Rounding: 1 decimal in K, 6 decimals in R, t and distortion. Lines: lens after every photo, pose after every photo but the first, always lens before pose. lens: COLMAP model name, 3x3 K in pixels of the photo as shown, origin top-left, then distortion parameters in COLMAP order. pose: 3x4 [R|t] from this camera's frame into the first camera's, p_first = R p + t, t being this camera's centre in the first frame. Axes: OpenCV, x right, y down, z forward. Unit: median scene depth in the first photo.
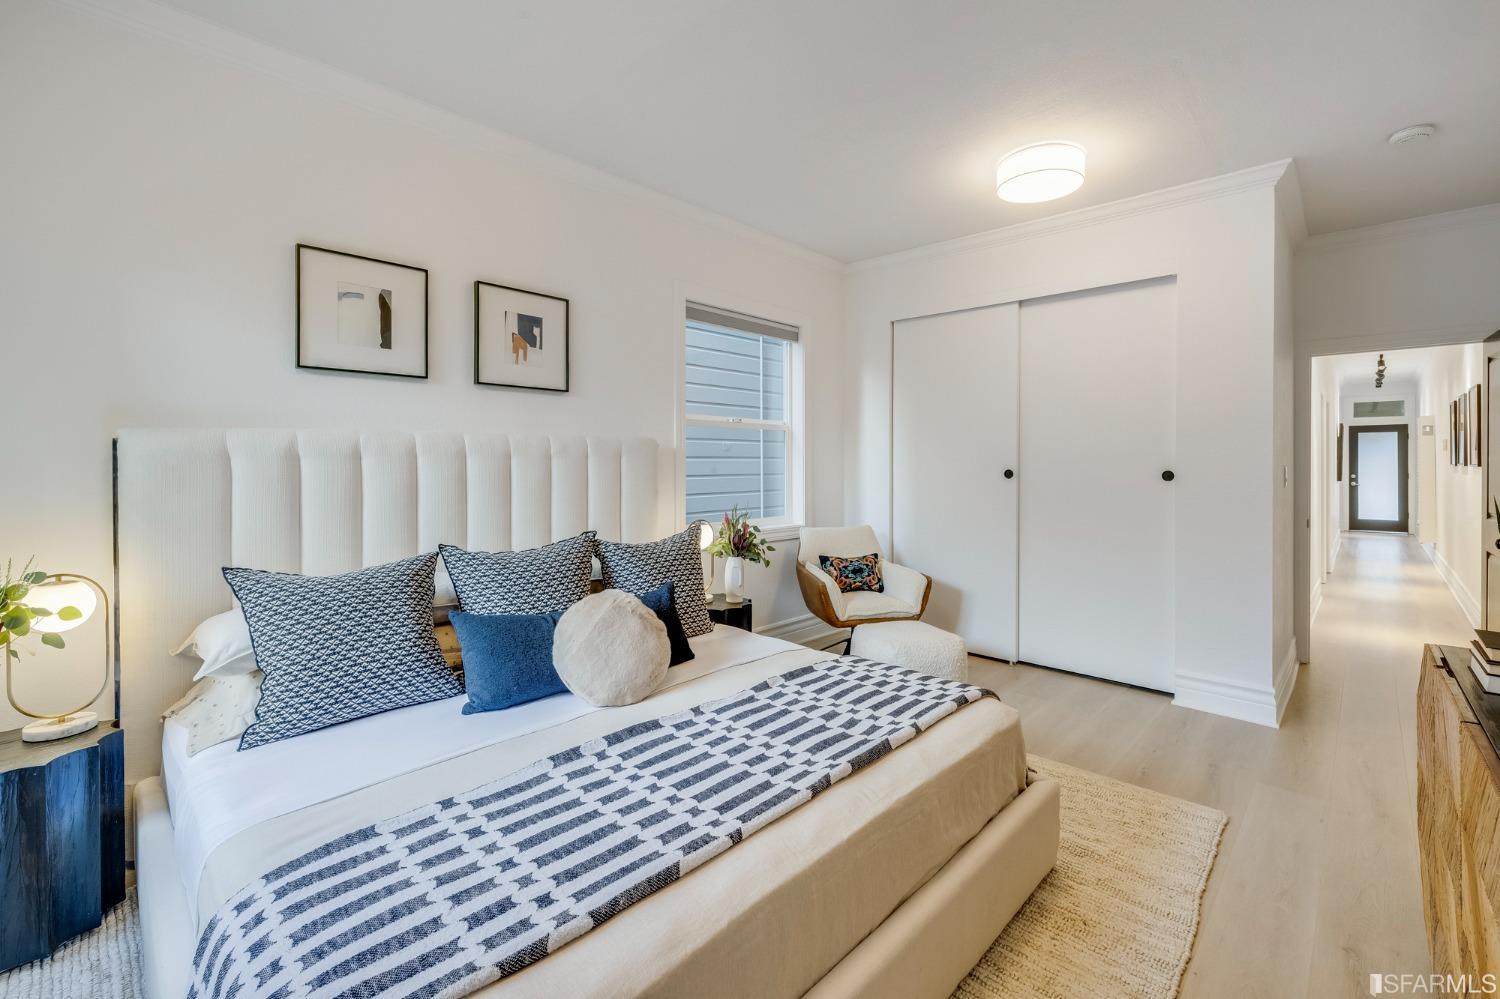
lens RADIAL K [[652.0, 0, 778.0], [0, 652.0, 456.6], [0, 0, 1]] dist [0.025325, 0.000223]
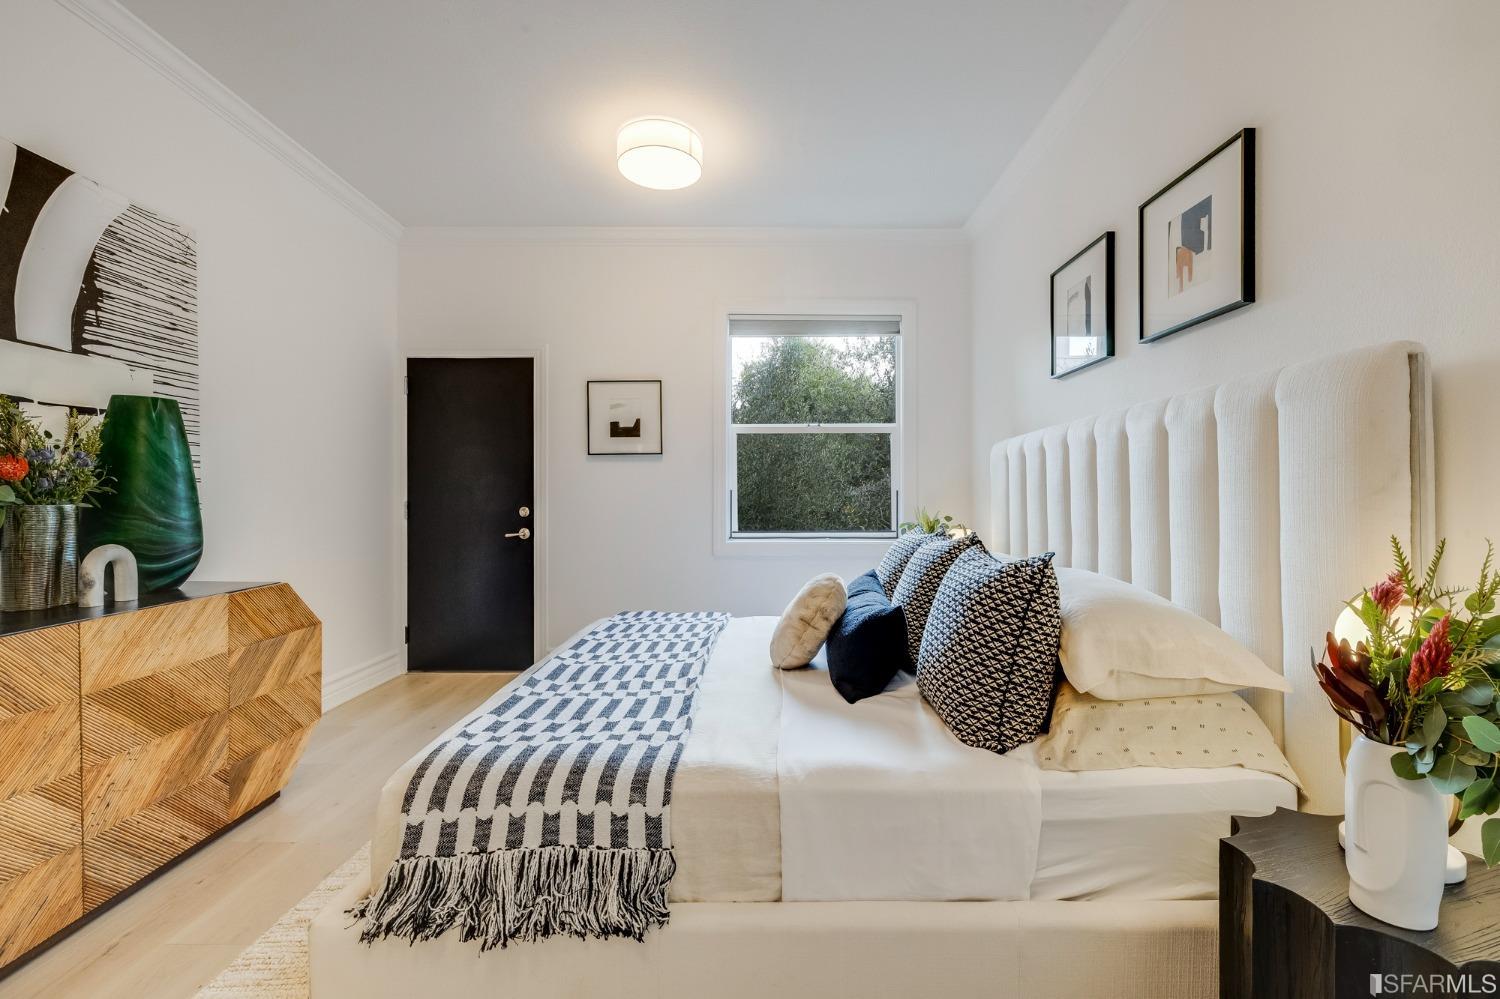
lens RADIAL K [[628.4, 0, 755.2], [0, 628.4, 509.4], [0, 0, 1]] dist [0.000279, -0.000312]
pose [[-0.740340, 0.016553, -0.672029, 0.367036], [0.003061, 0.999769, 0.021254, 0.066250], [0.672226, 0.013678, -0.740220, 1.250841]]
